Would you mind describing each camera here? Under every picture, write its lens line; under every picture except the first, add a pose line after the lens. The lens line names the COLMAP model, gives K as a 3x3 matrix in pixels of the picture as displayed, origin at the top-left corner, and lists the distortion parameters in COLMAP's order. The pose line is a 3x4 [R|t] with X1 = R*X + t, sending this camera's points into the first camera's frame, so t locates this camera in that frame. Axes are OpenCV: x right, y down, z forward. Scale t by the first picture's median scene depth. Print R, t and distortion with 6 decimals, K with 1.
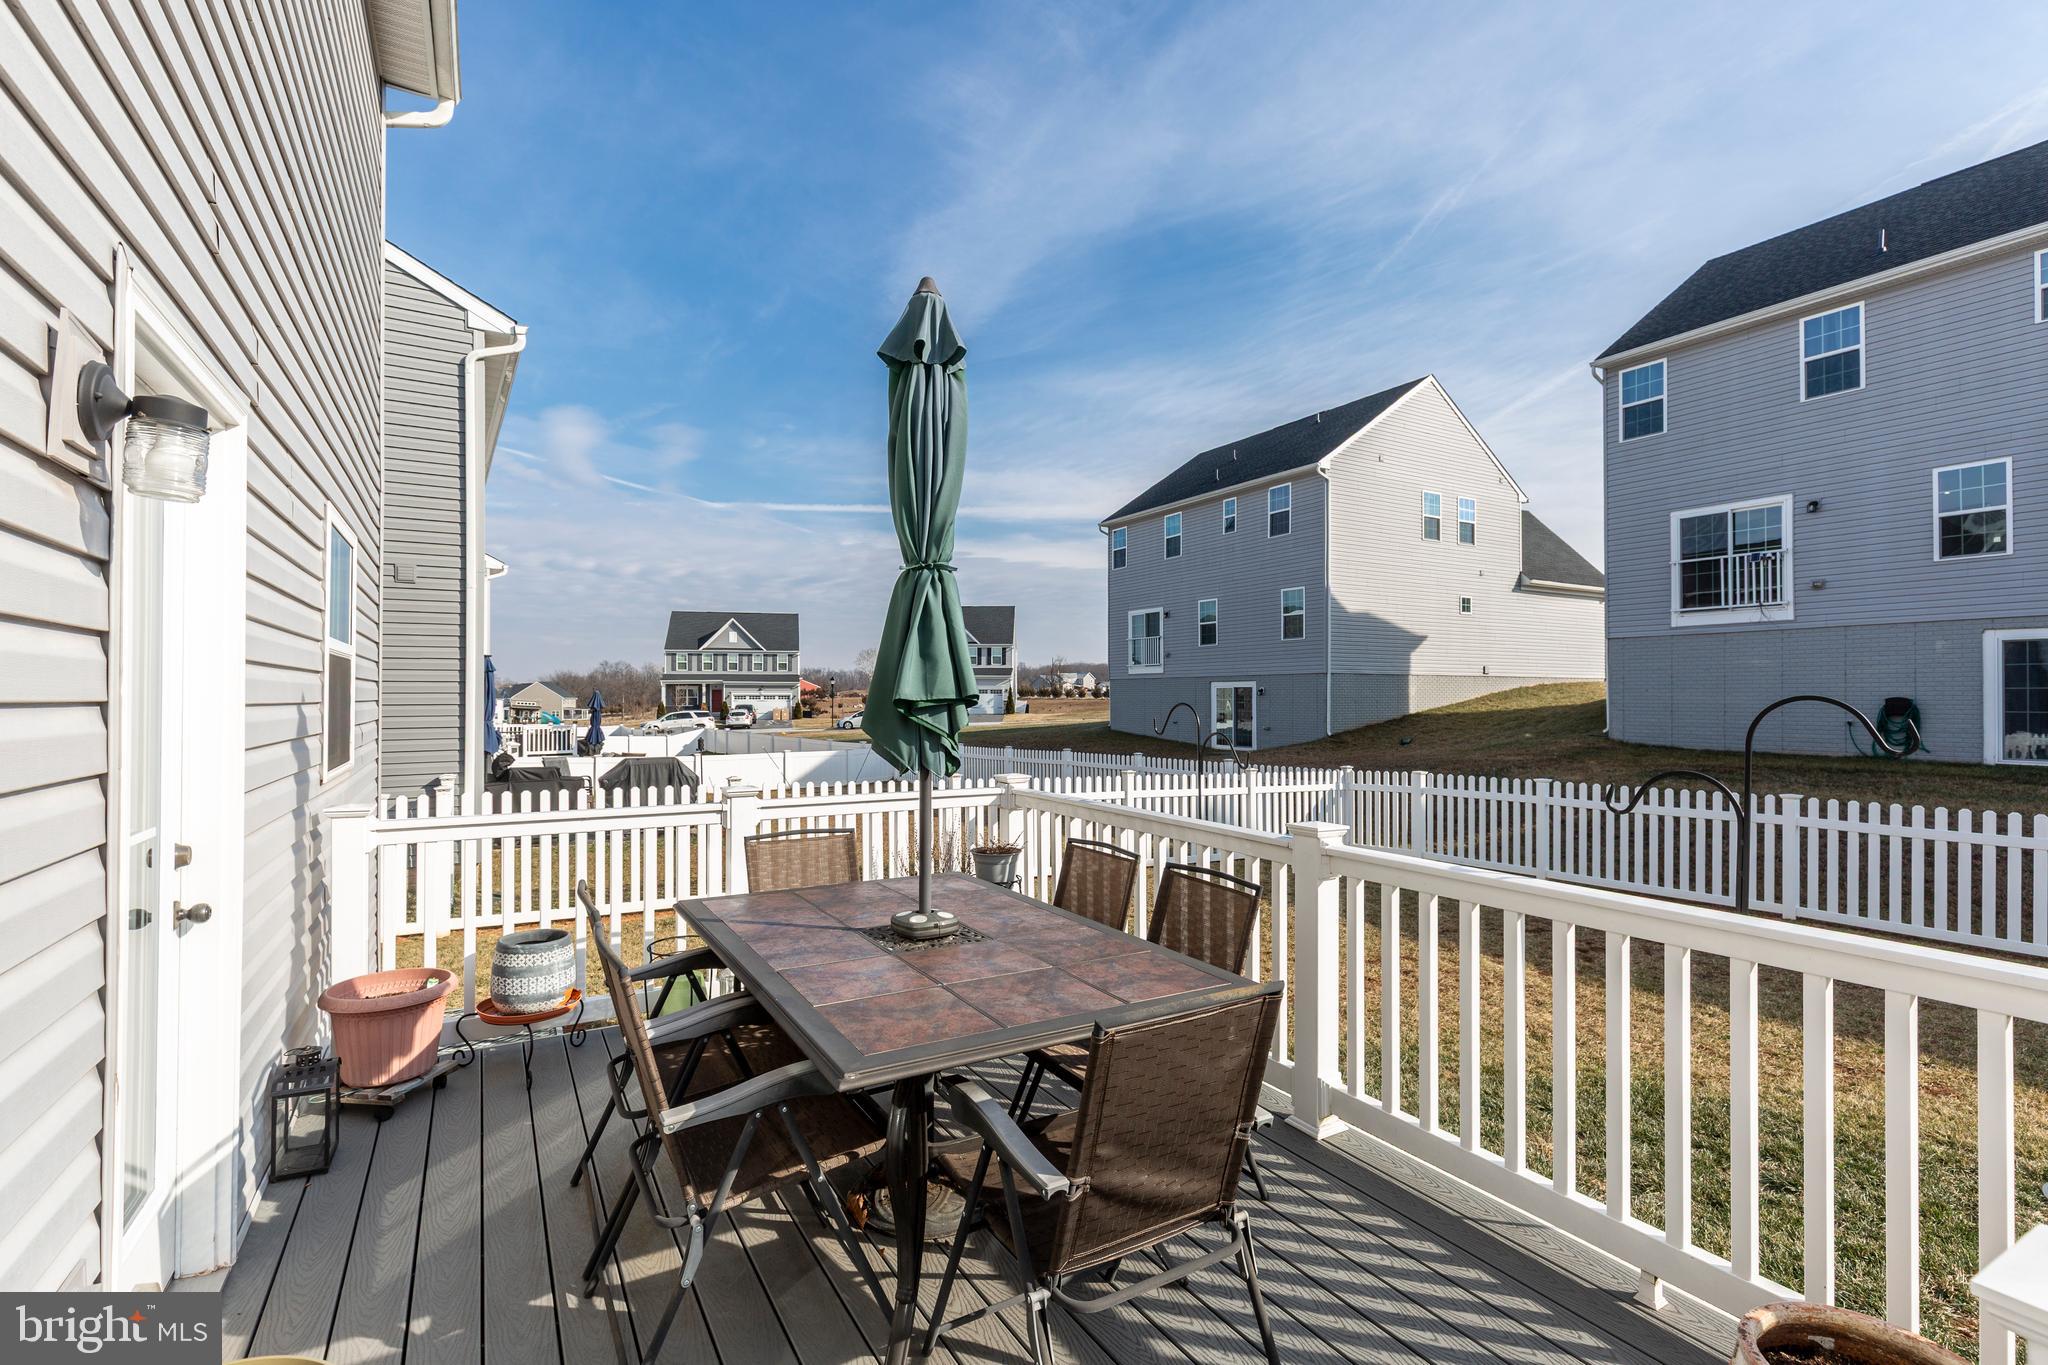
lens RADIAL K [[938.1, 0, 1018.4], [0, 938.1, 612.0], [0, 0, 1]] dist [0.004470, -0.002038]
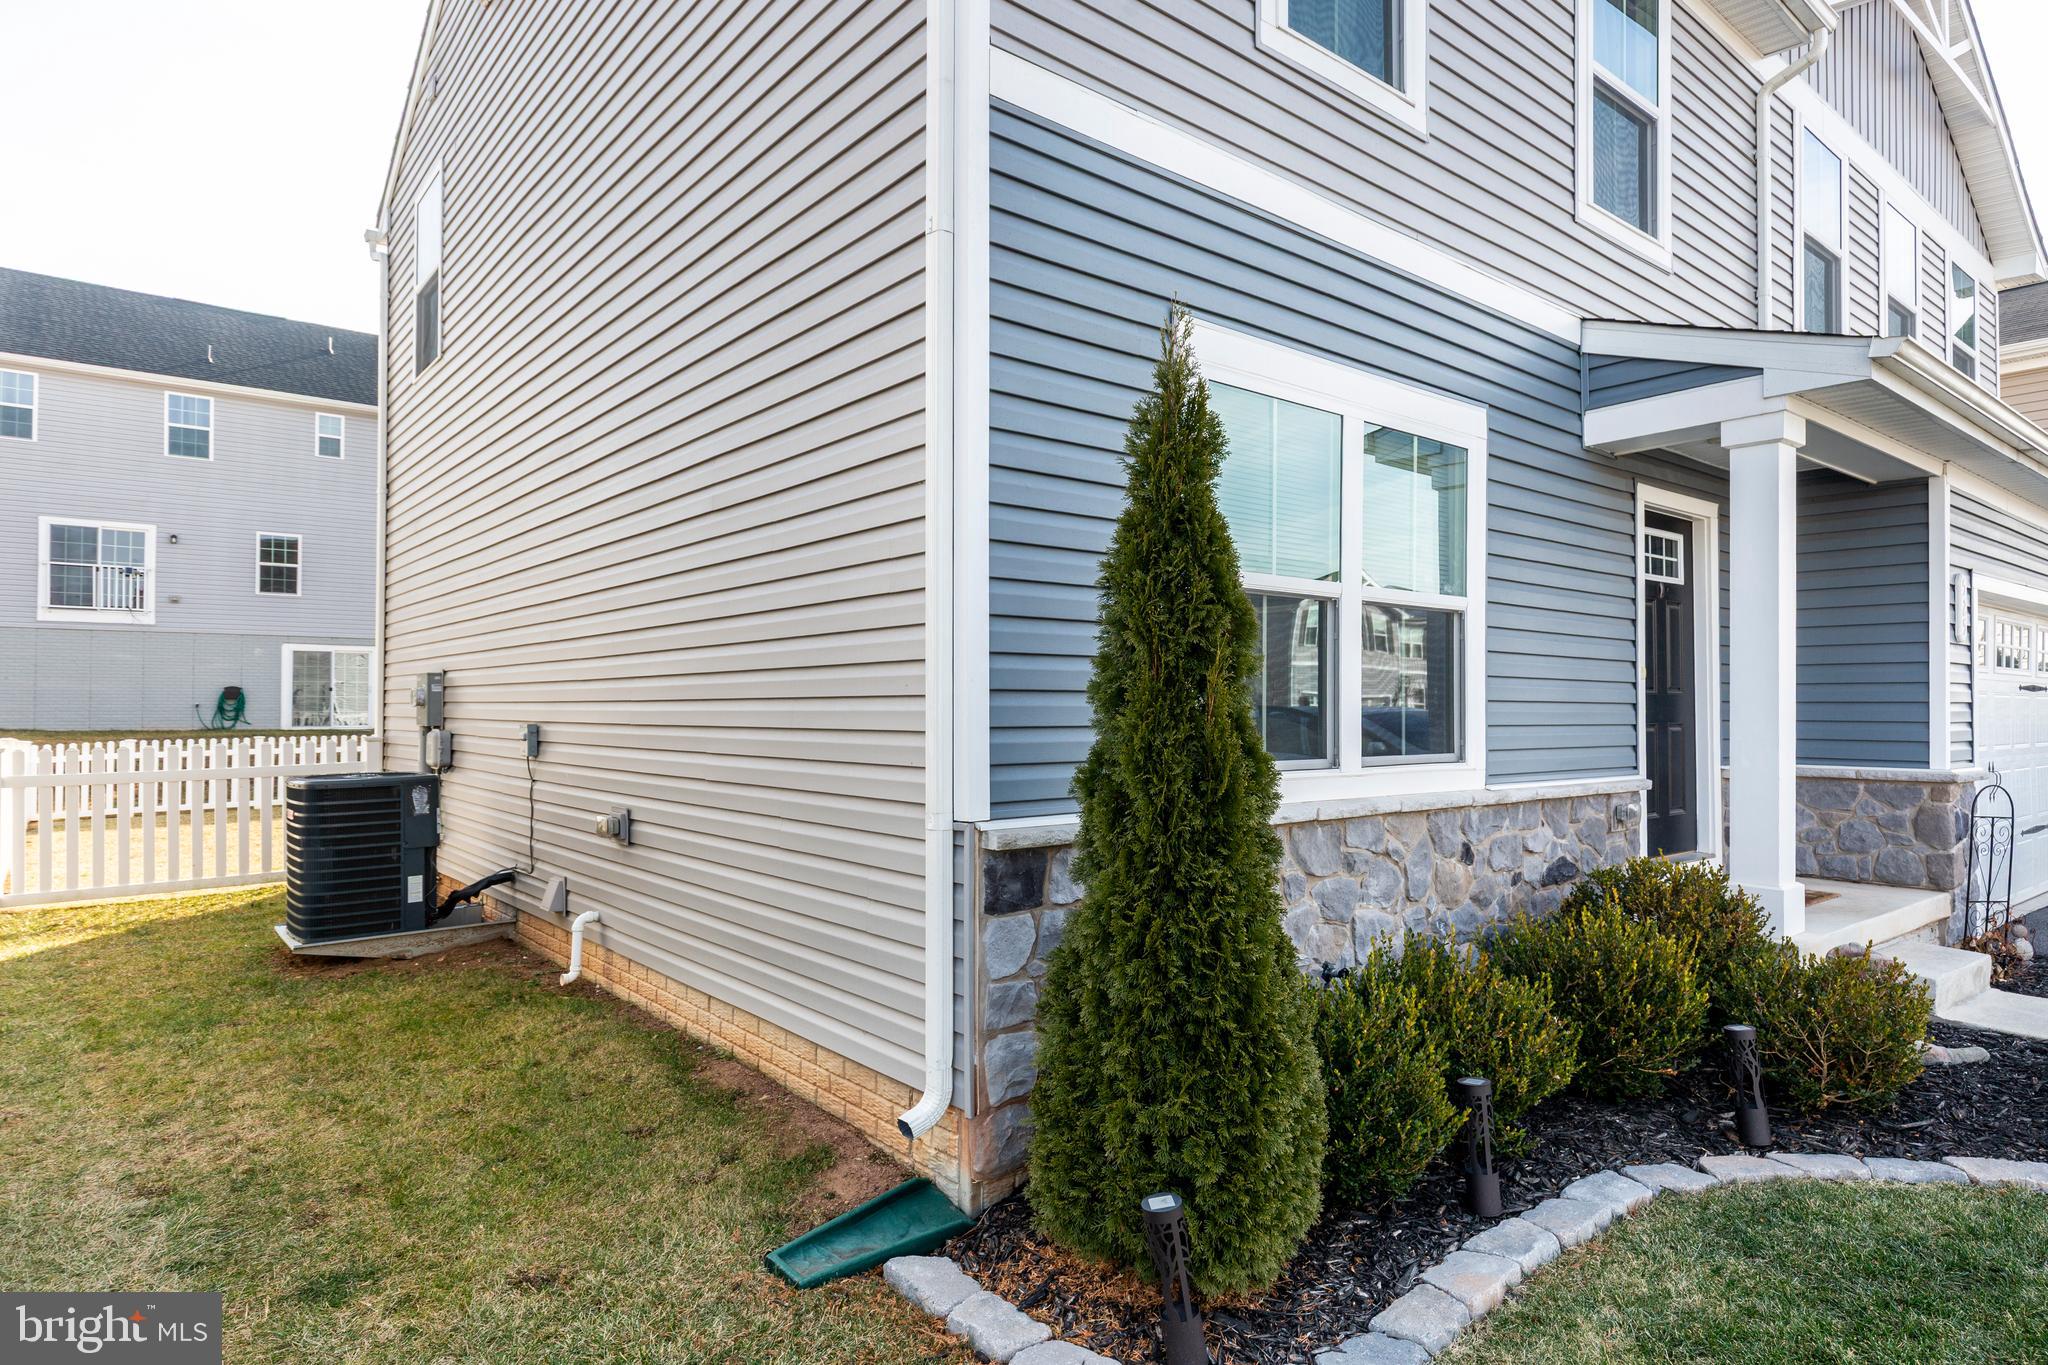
lens RADIAL K [[1159.1, 0, 1025.4], [0, 1159.1, 688.5], [0, 0, 1]] dist [-0.000414, -0.000096]
pose [[-0.164272, 0.006397, 0.986394, -0.488158], [-0.092897, 0.995434, -0.021927, 0.009719], [-0.982031, -0.095235, -0.162928, 0.048433]]
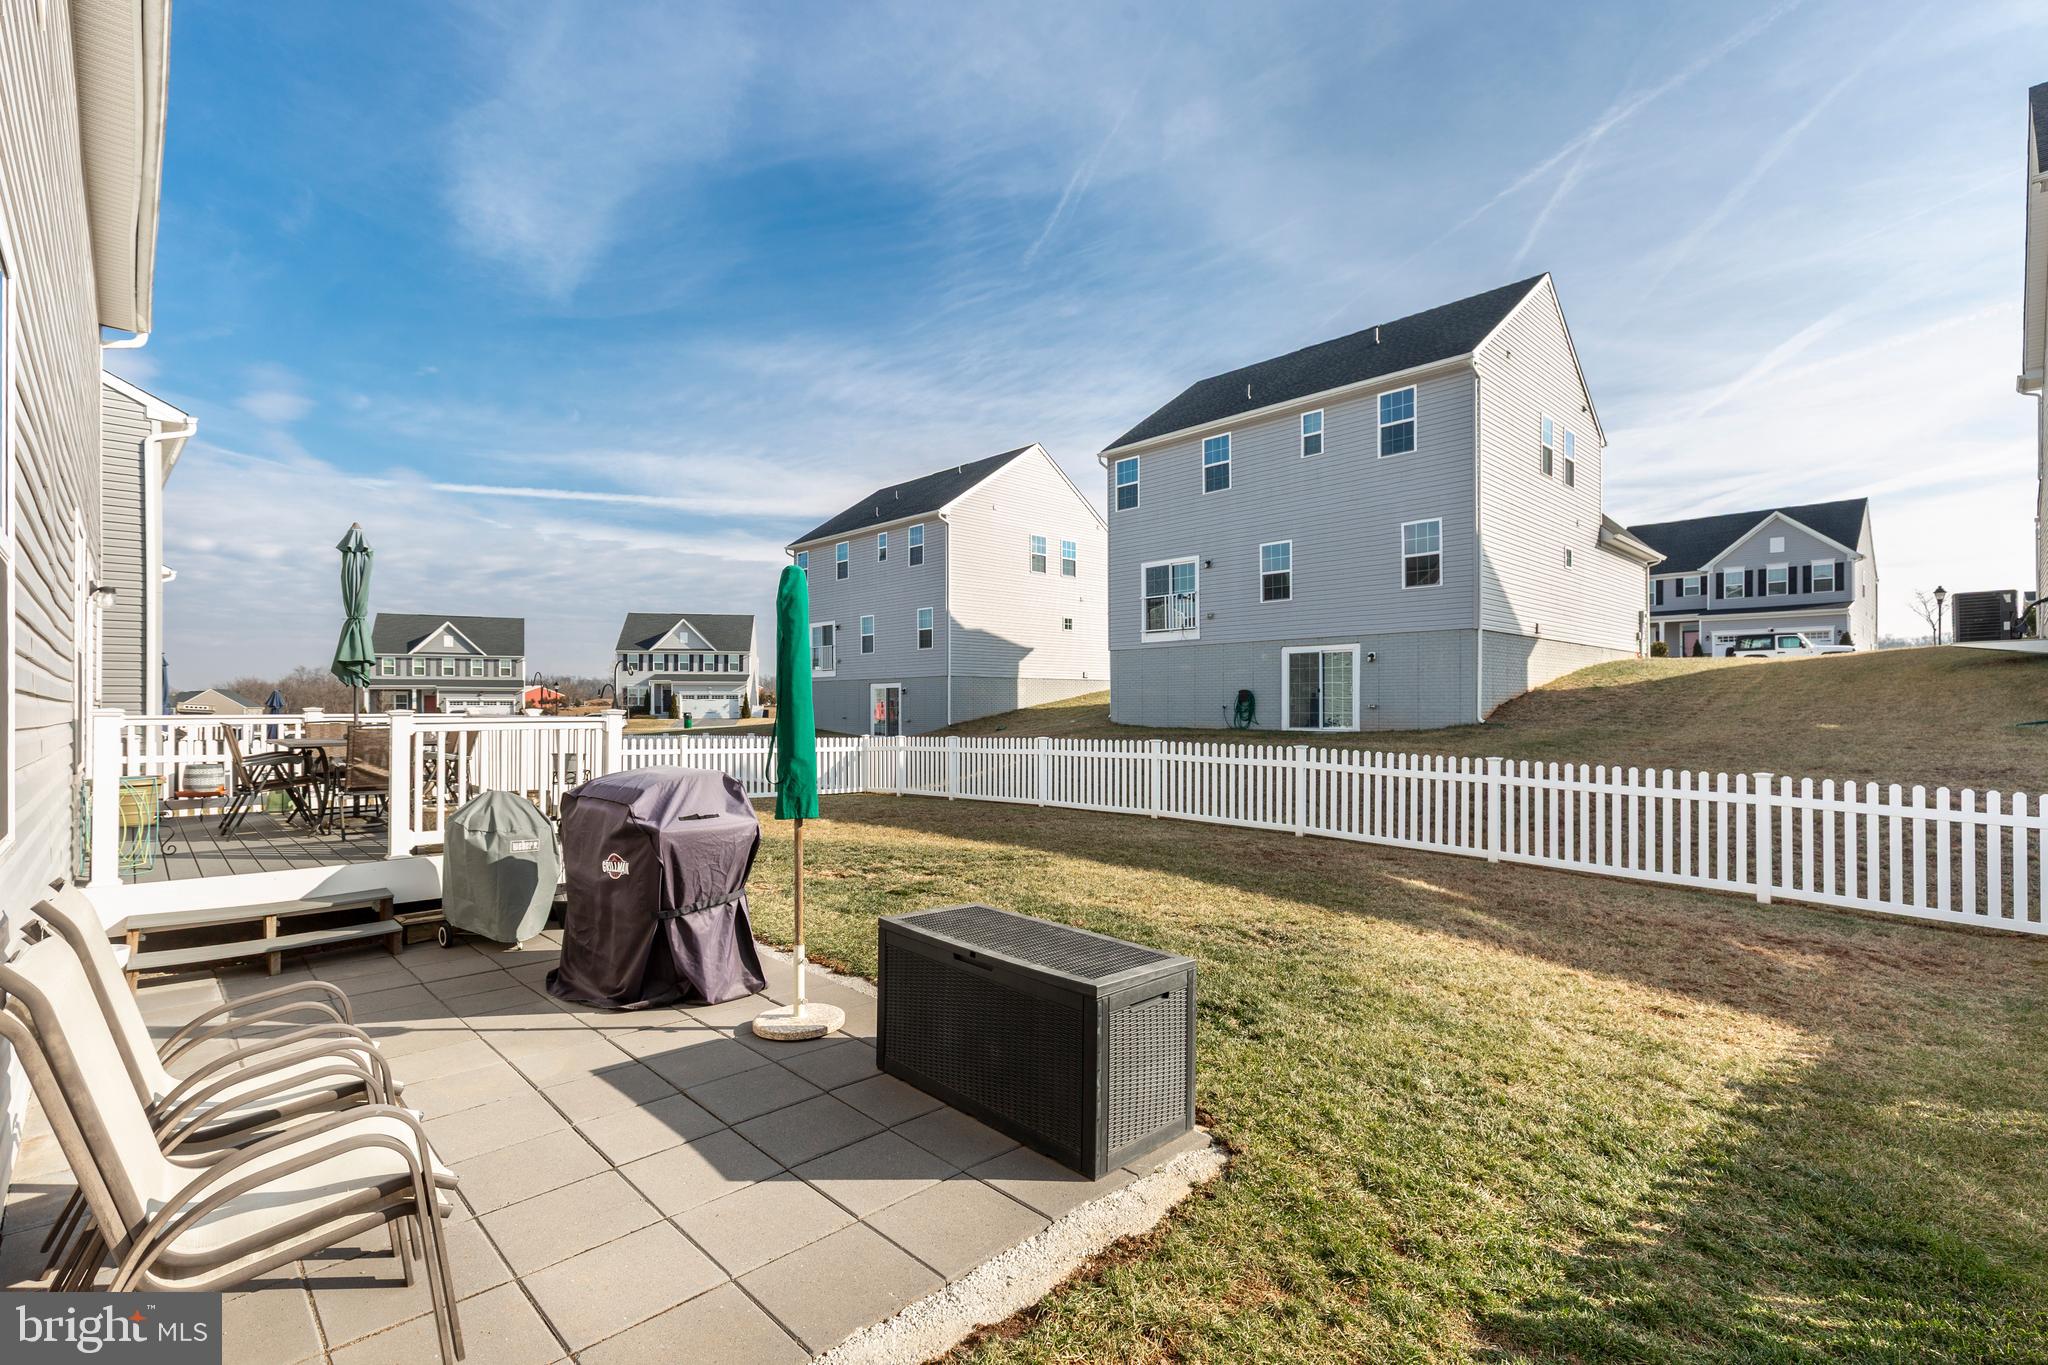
lens RADIAL K [[938.1, 0, 1030.7], [0, 938.1, 701.9], [0, 0, 1]] dist [0.004470, -0.002038]
pose [[0.969924, -0.003057, 0.243388, 0.105250], [-0.017922, 0.996310, 0.083933, -0.007447], [-0.242747, -0.085771, 0.966291, -0.213991]]
